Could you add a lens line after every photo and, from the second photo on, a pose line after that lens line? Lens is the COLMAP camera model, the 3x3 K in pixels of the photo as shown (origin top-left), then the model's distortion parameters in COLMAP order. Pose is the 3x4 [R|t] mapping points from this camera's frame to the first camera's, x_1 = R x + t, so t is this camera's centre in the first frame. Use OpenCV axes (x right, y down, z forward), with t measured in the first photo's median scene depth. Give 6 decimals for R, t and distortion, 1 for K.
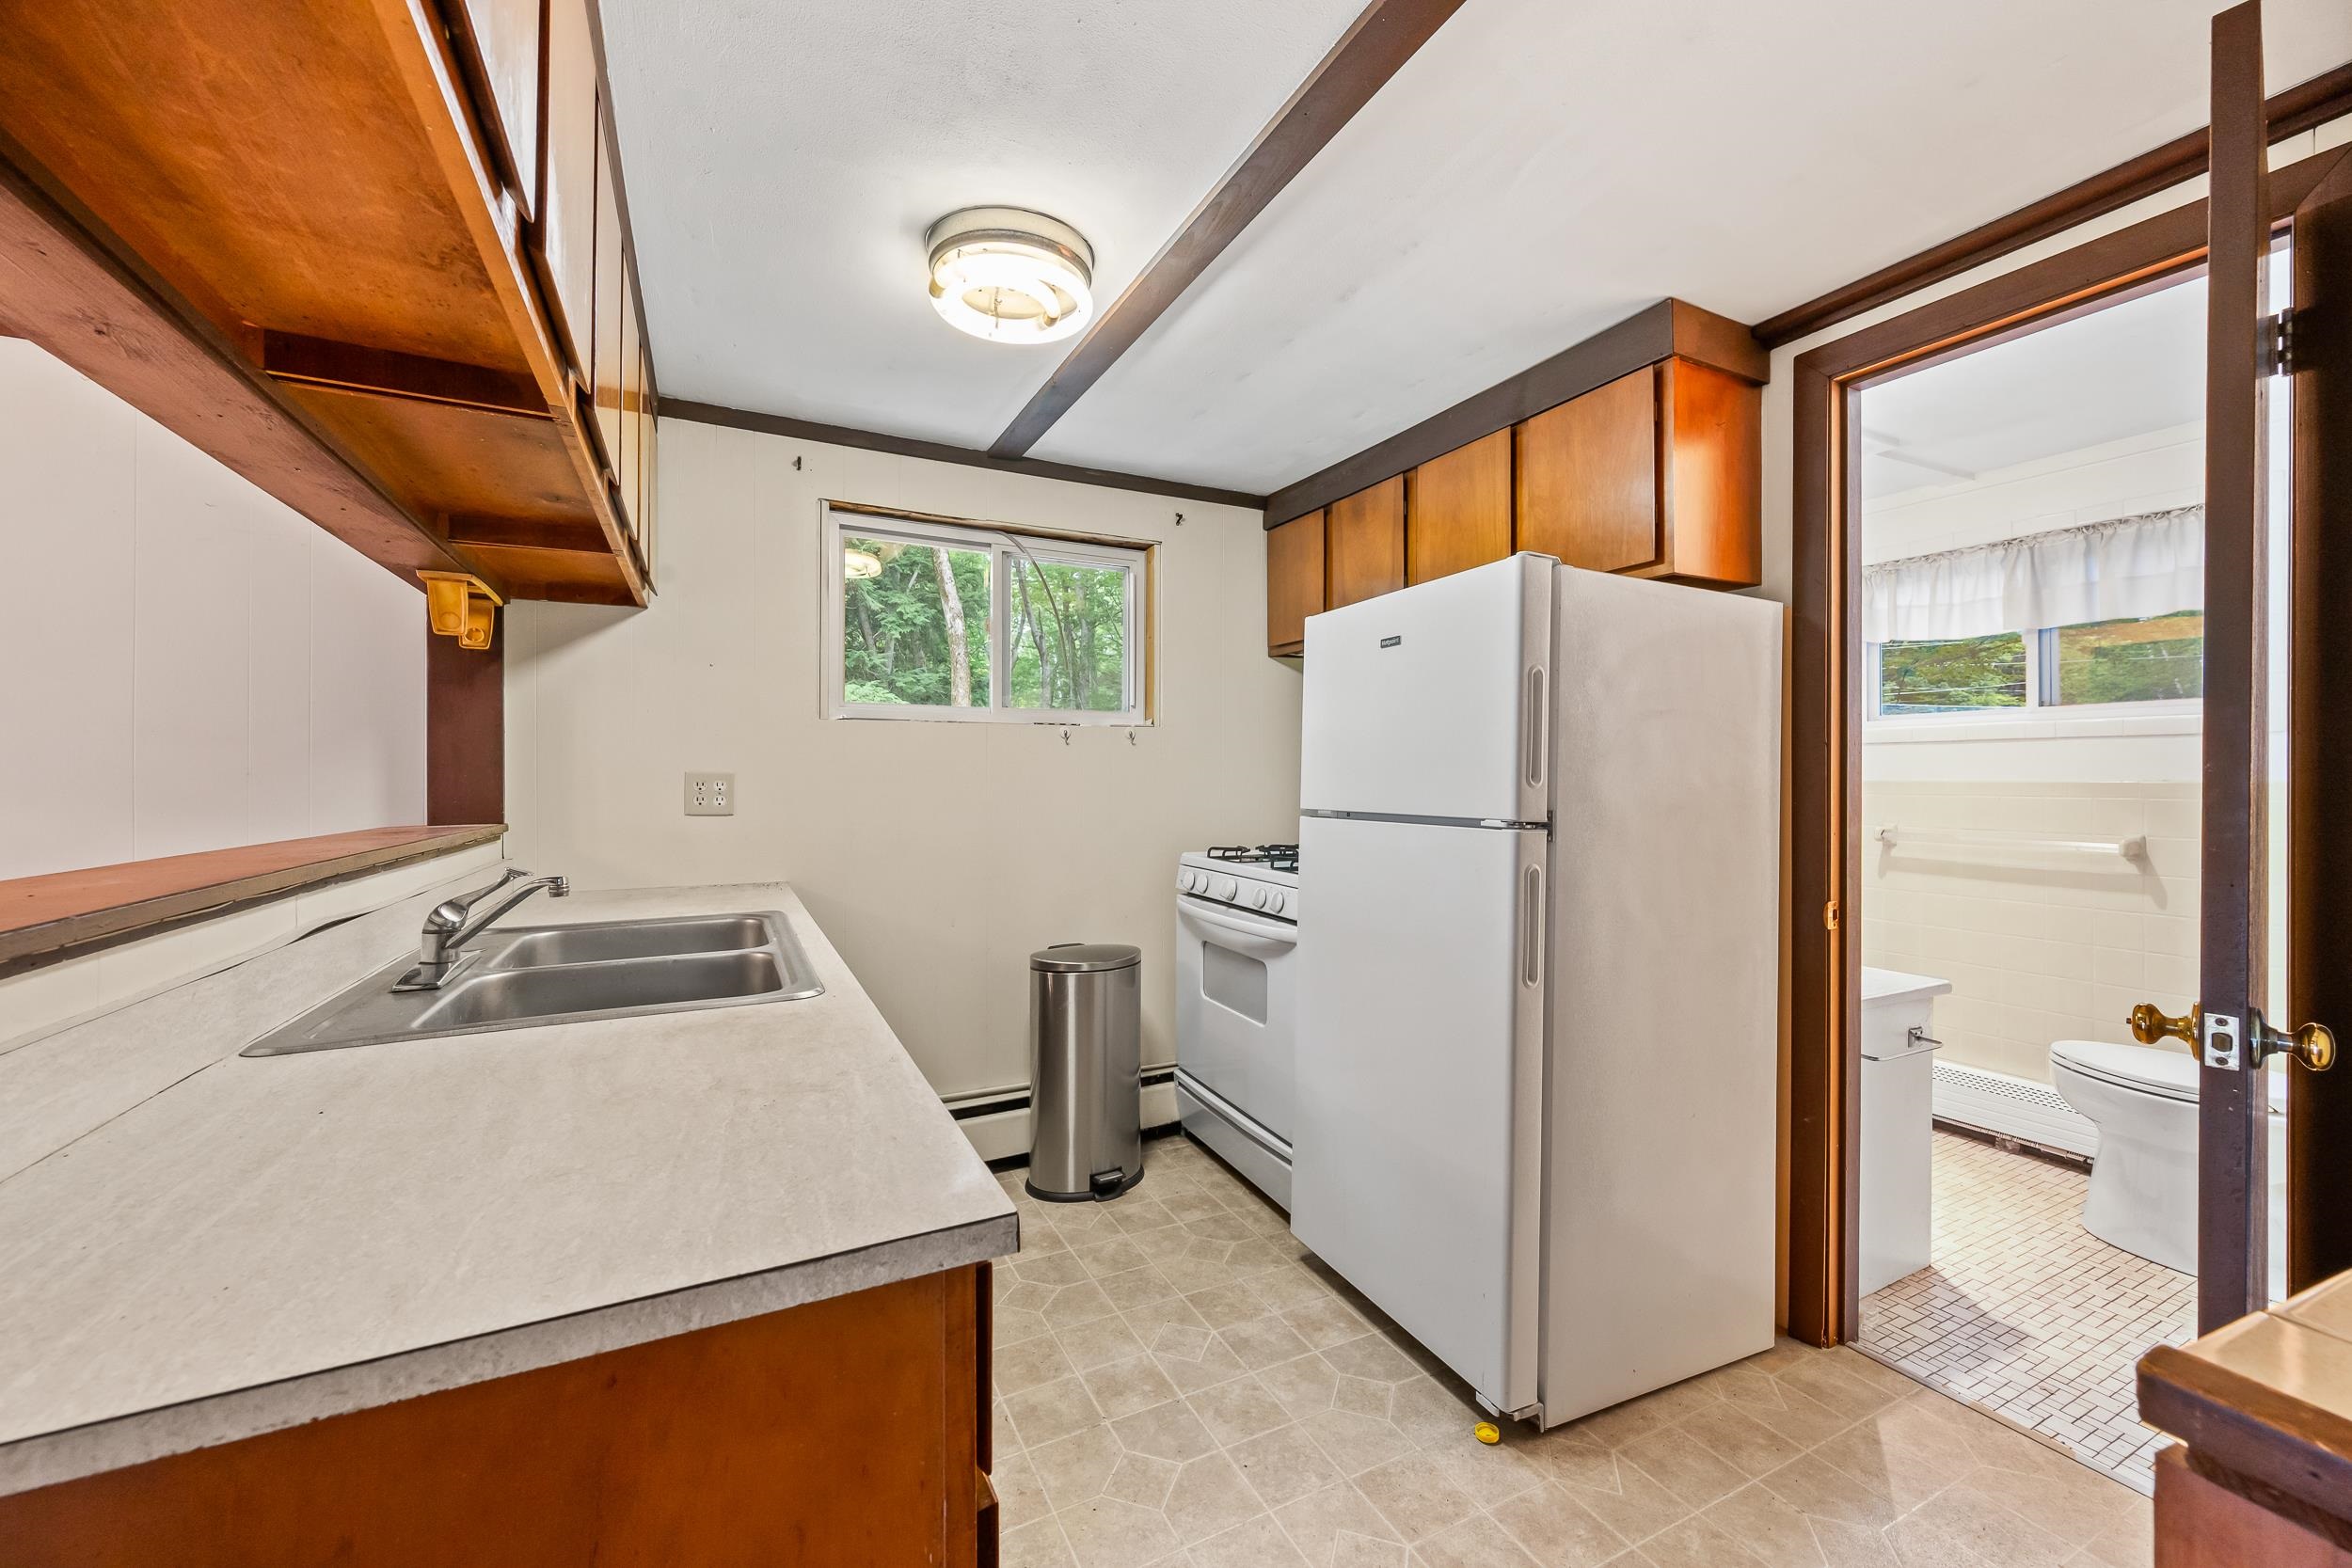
lens RADIAL K [[921.9, 0, 1192.3], [0, 921.9, 776.4], [0, 0, 1]] dist [-0.002420, 0.000565]
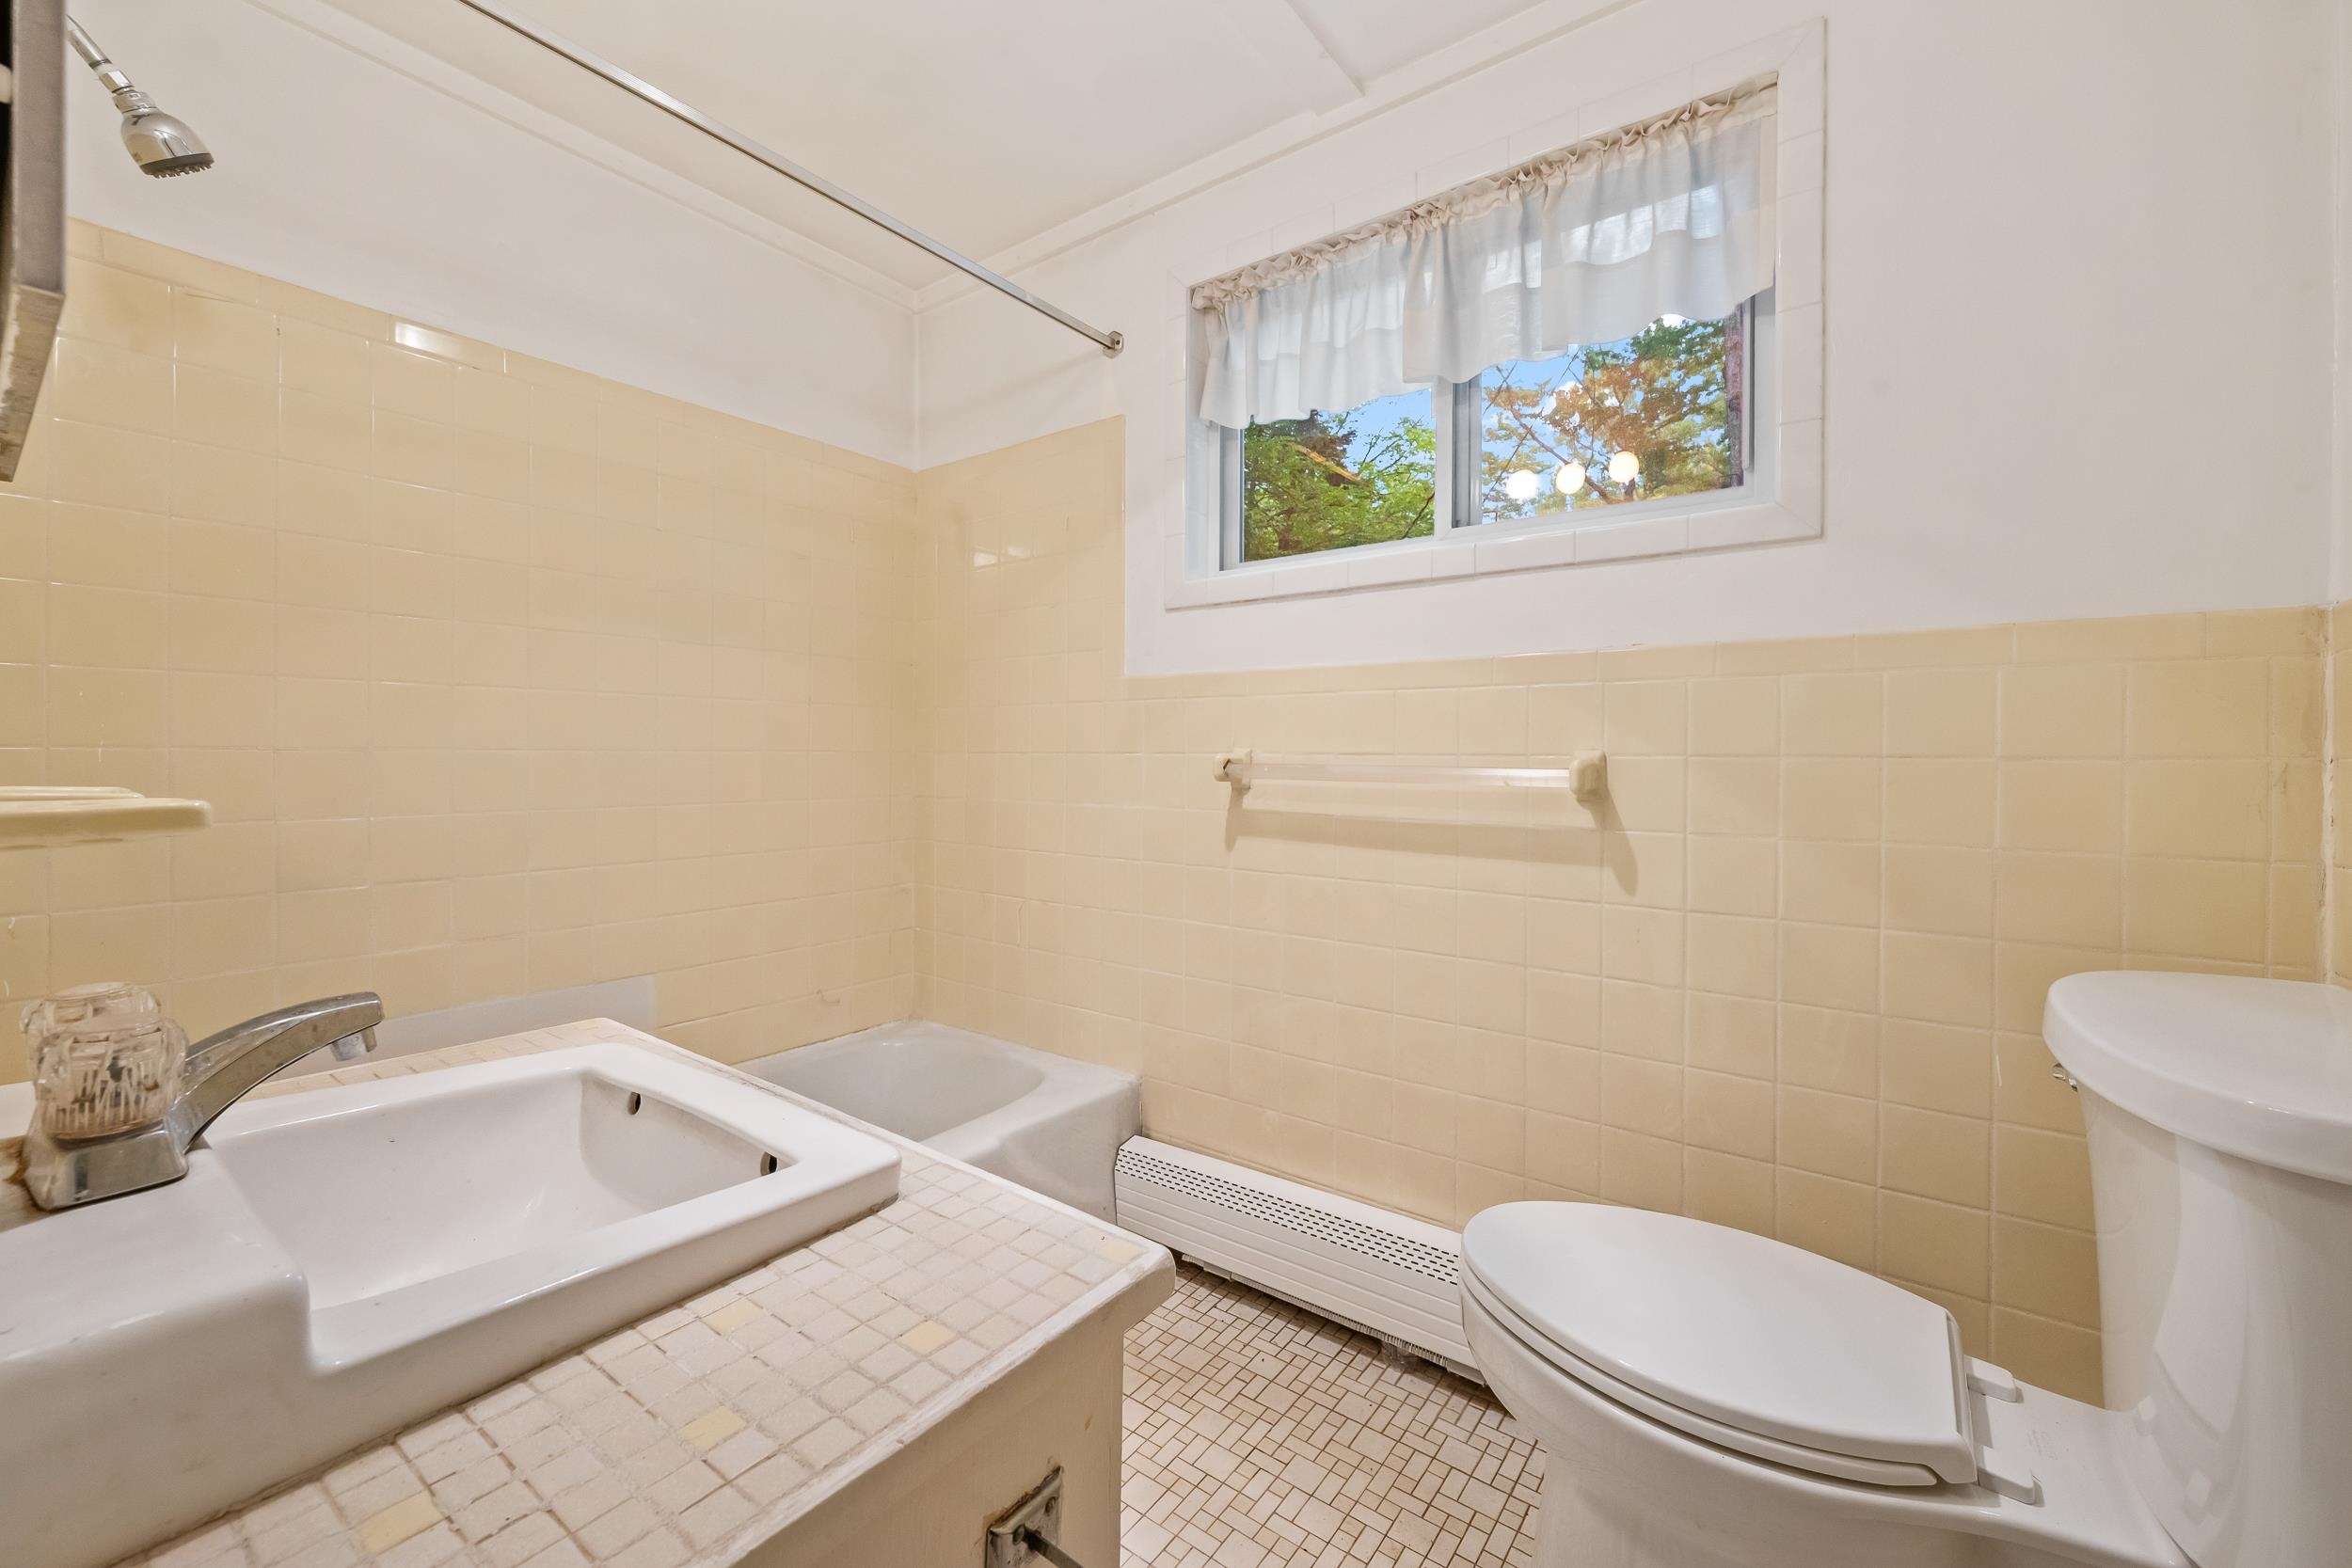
lens RADIAL K [[921.9, 0, 1192.3], [0, 921.9, 776.4], [0, 0, 1]] dist [-0.002420, 0.000565]
pose [[0.893955, -0.013283, 0.447959, 0.535903], [-0.000459, 0.999533, 0.030555, 0.055833], [-0.448156, -0.027521, 0.893532, 0.577753]]
